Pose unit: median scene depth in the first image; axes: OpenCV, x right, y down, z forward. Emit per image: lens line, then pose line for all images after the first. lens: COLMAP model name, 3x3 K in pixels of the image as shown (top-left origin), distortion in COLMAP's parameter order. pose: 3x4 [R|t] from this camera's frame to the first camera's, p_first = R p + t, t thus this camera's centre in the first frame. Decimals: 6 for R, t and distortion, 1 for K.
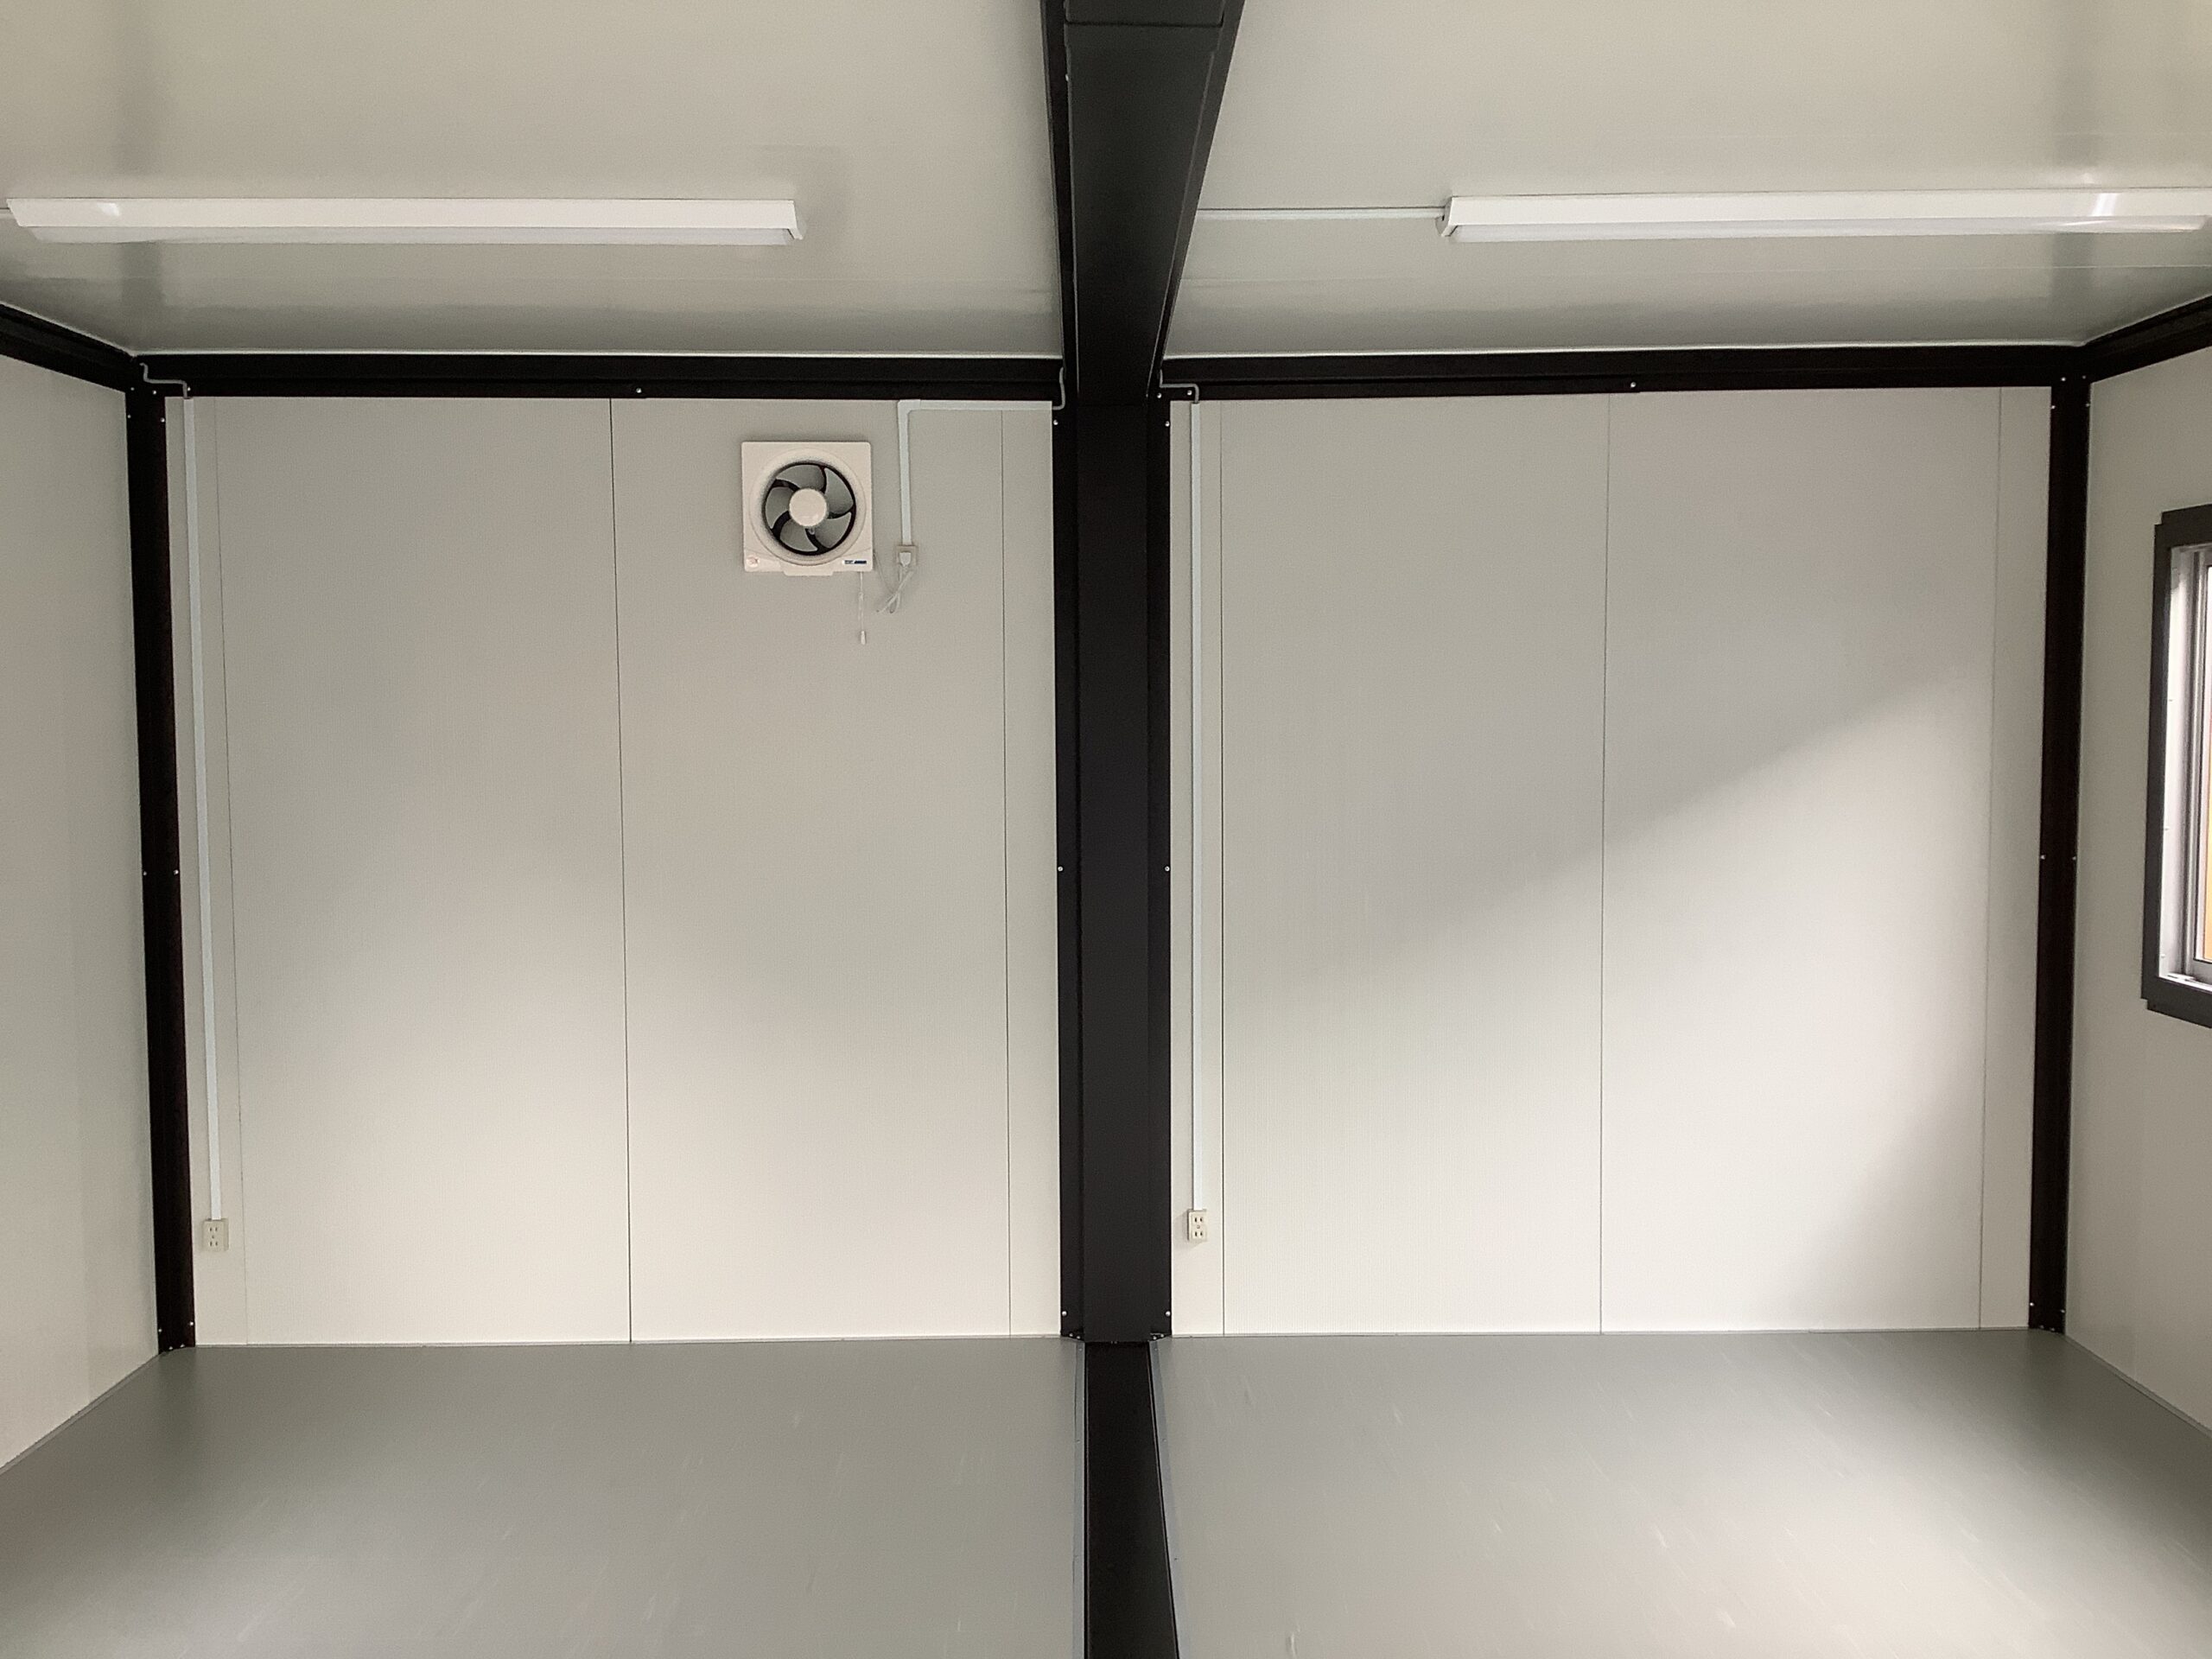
lens RADIAL K [[1980.9, 0, 1129.8], [0, 1980.9, 852.4], [0, 0, 1]] dist [0.094184, -0.140750]
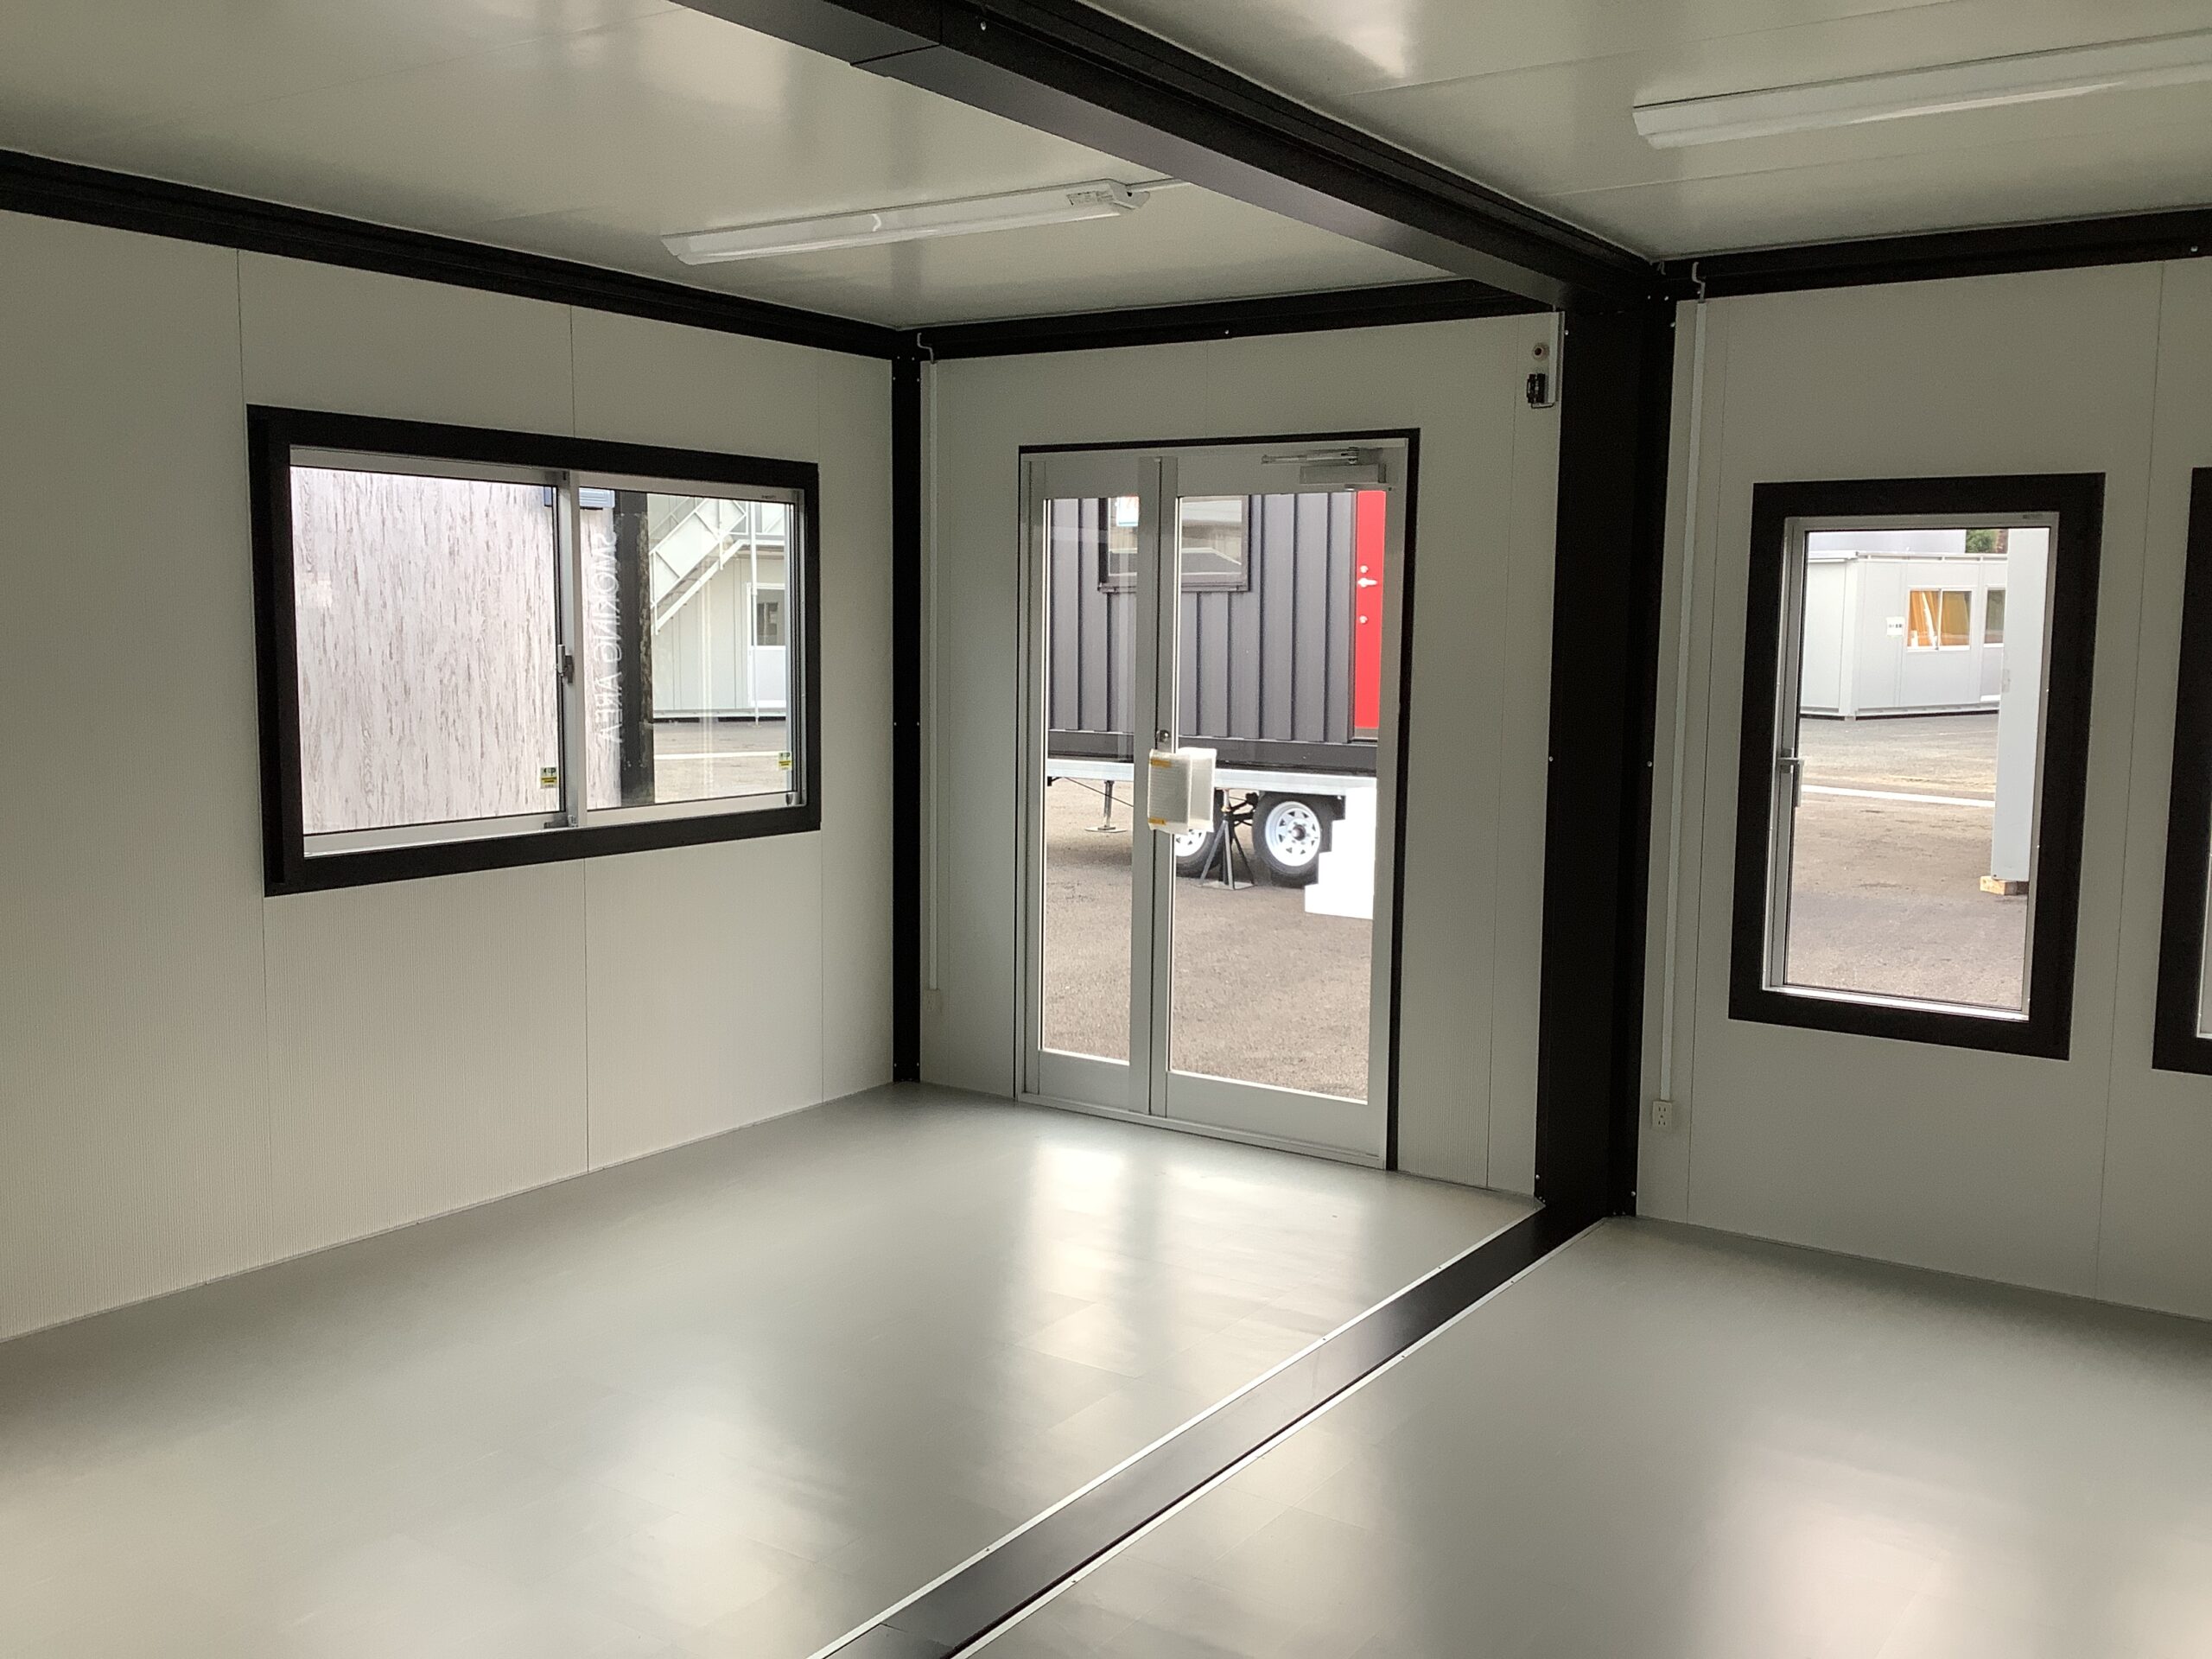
lens RADIAL K [[1980.9, 0, 1124.3], [0, 1980.9, 819.8], [0, 0, 1]] dist [0.094184, -0.140750]
pose [[0.822360, 0.073115, -0.564249, 0.382791], [-0.053049, 0.997242, 0.051907, -0.002363], [0.566488, -0.012754, 0.823971, -0.001386]]
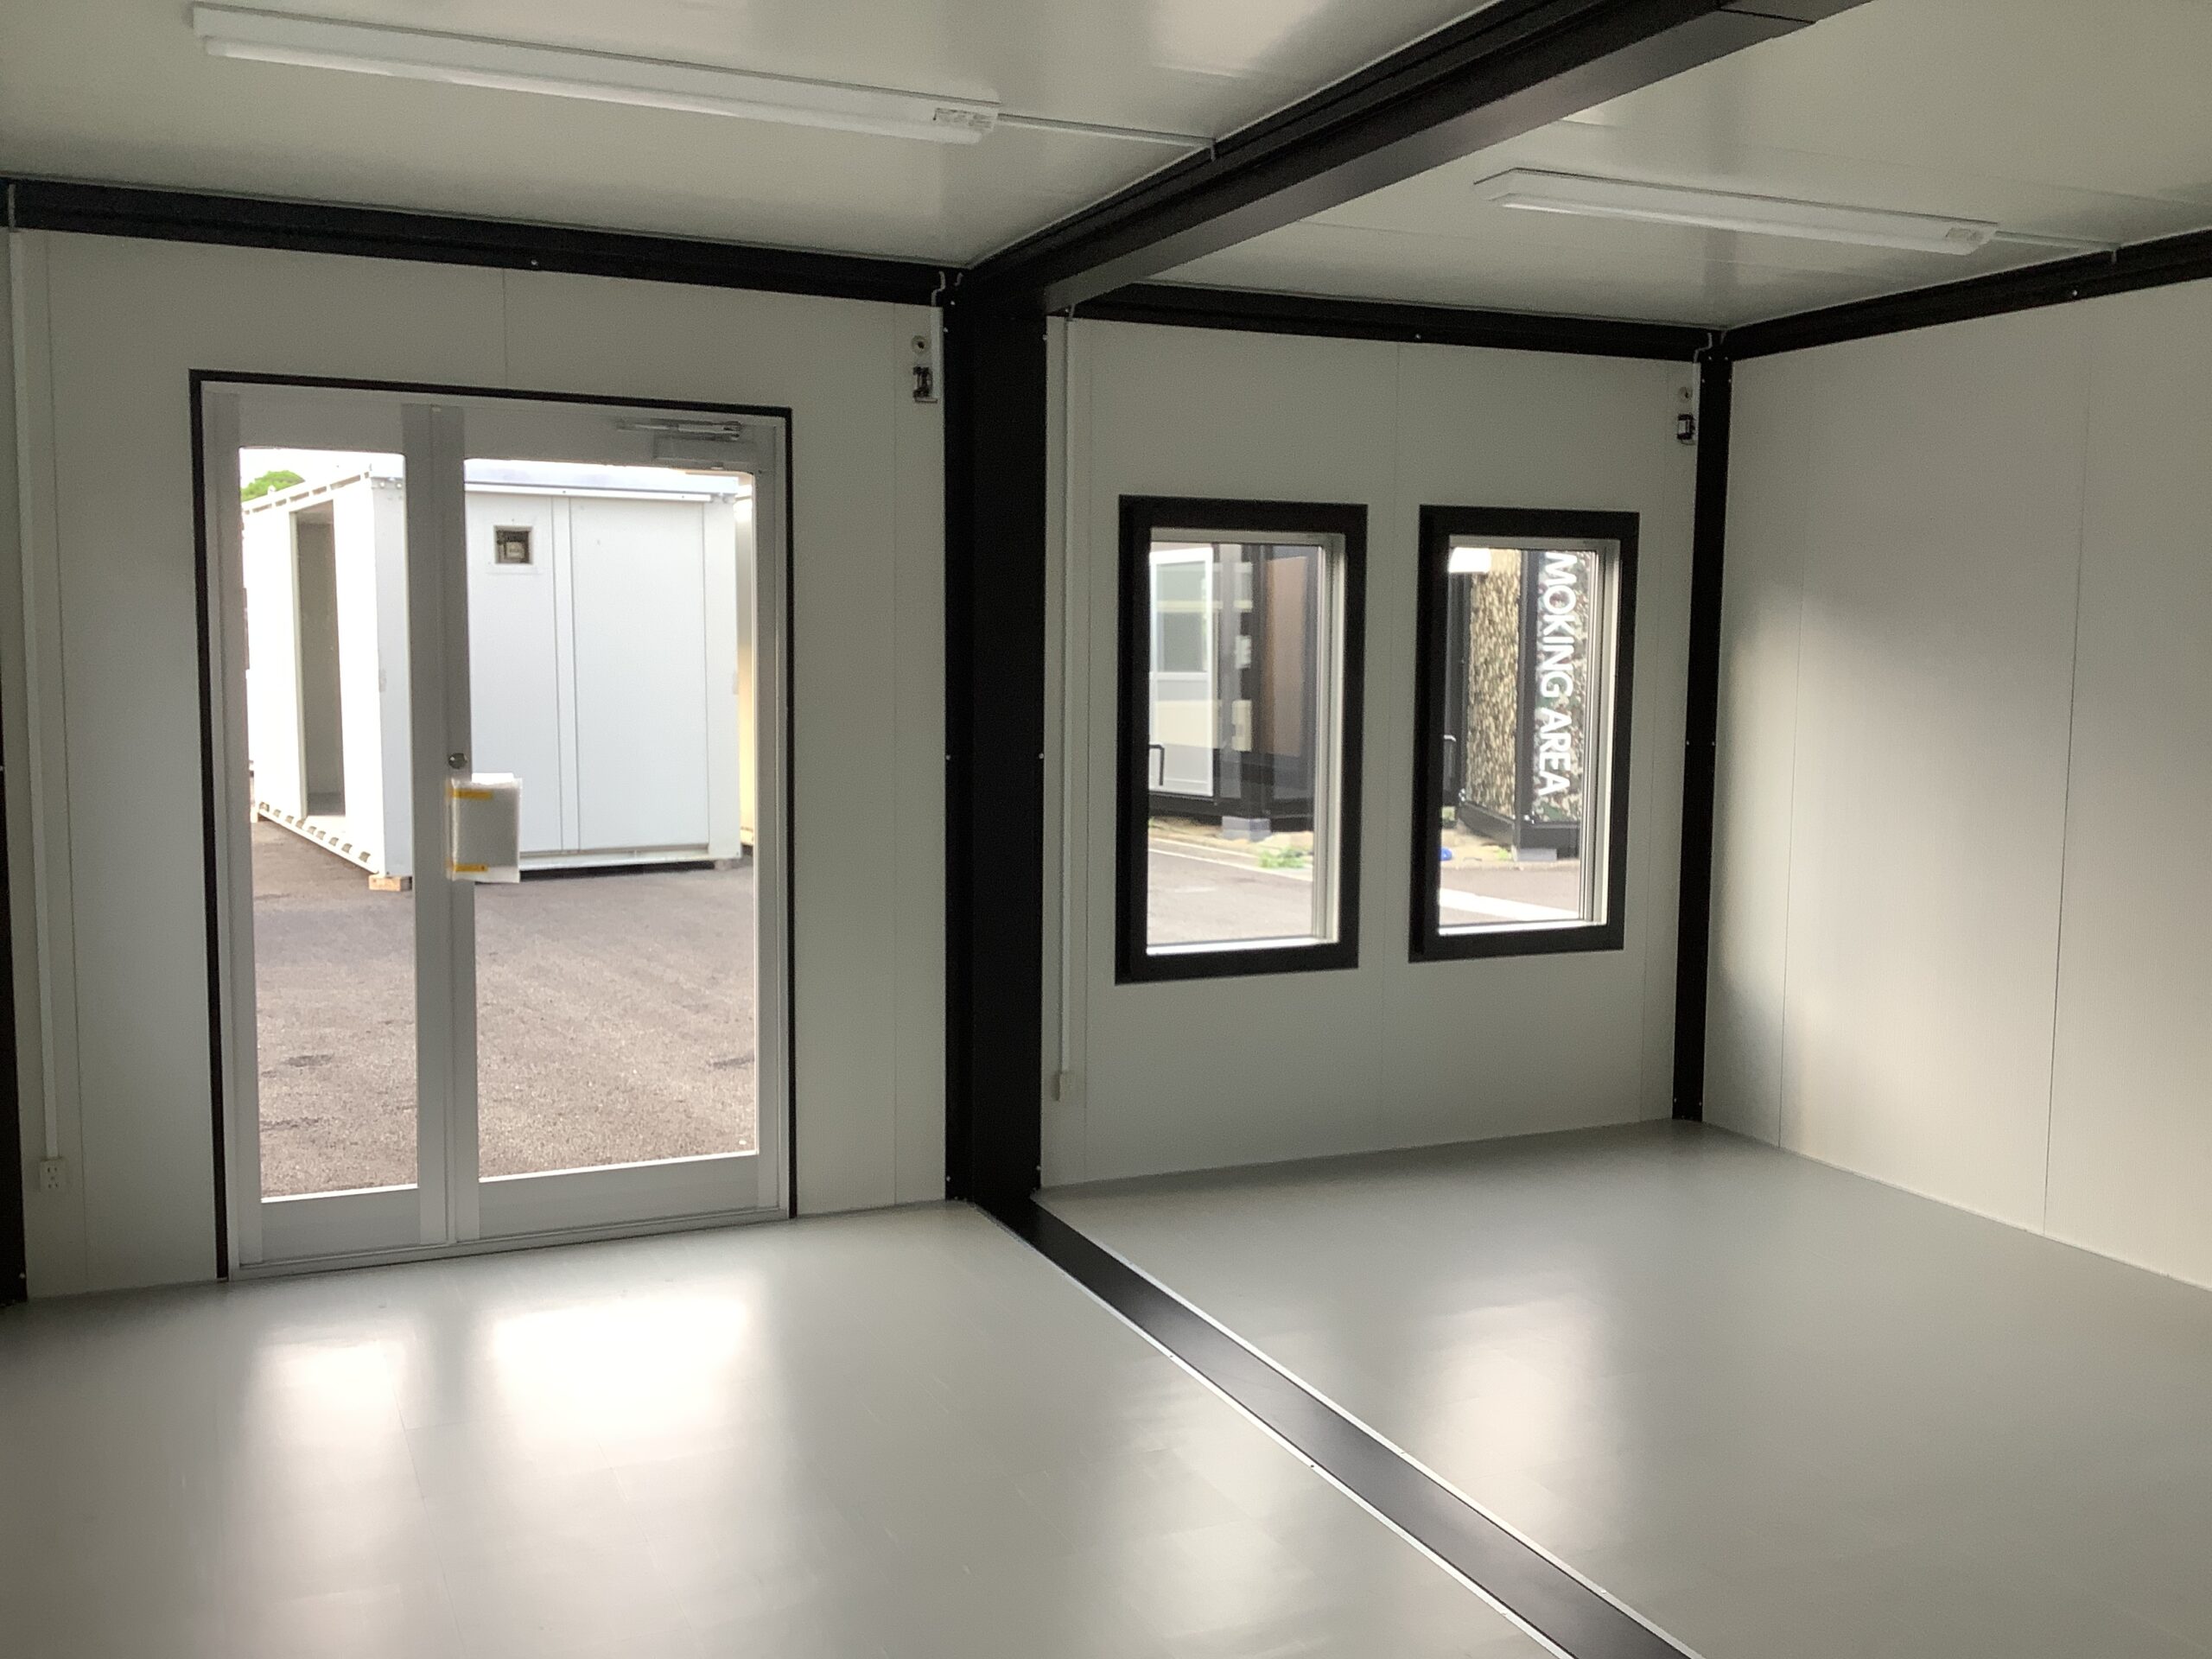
lens RADIAL K [[1980.9, 0, 1112.0], [0, 1980.9, 817.5], [0, 0, 1]] dist [0.094184, -0.140750]
pose [[0.919737, -0.019147, 0.392068, -0.371145], [0.005848, 0.999367, 0.035085, 0.003687], [-0.392492, -0.029976, 0.919267, -0.000827]]
